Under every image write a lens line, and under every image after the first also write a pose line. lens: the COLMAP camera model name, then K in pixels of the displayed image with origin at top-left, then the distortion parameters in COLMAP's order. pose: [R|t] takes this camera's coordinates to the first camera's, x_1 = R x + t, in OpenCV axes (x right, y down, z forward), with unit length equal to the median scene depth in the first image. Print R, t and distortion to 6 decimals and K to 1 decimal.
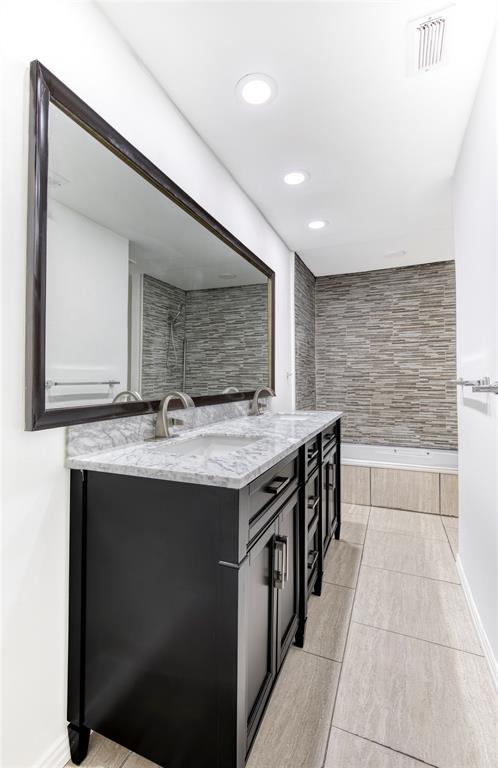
lens RADIAL K [[347.9, 0, 247.9], [0, 347.9, 367.8], [0, 0, 1]] dist [0.002465, 0.000991]
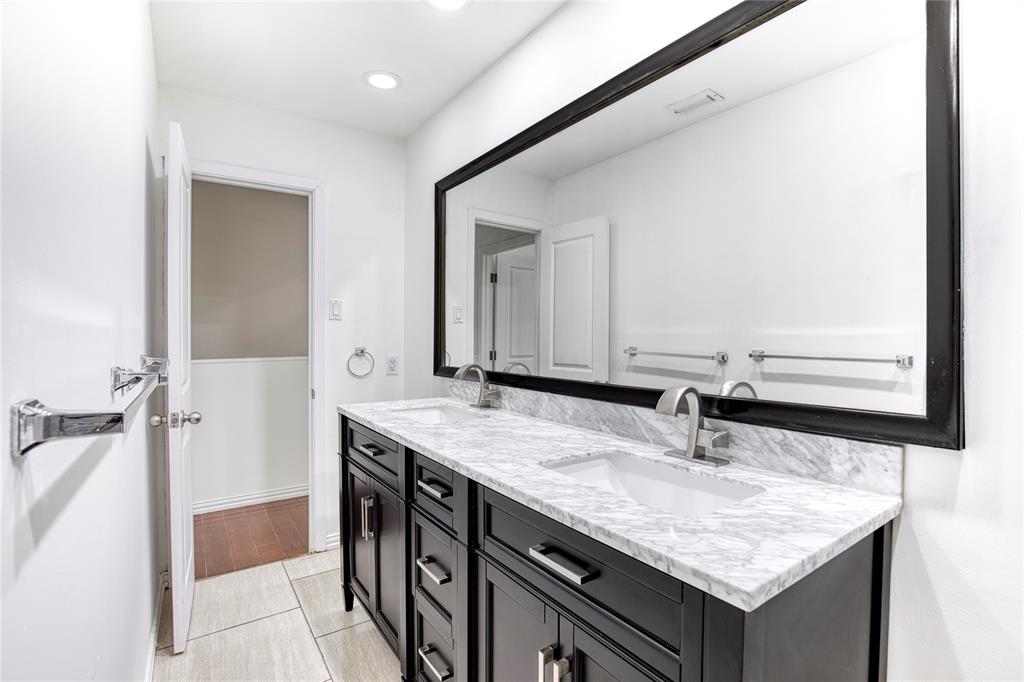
lens RADIAL K [[468.7, 0, 513.3], [0, 468.7, 342.0], [0, 0, 1]] dist [-0.028007, 0.001160]
pose [[-0.533351, 0.007791, -0.845858, 1.165759], [0.025836, 0.999641, -0.007083, 0.017547], [0.845500, -0.025631, -0.533360, 2.339711]]
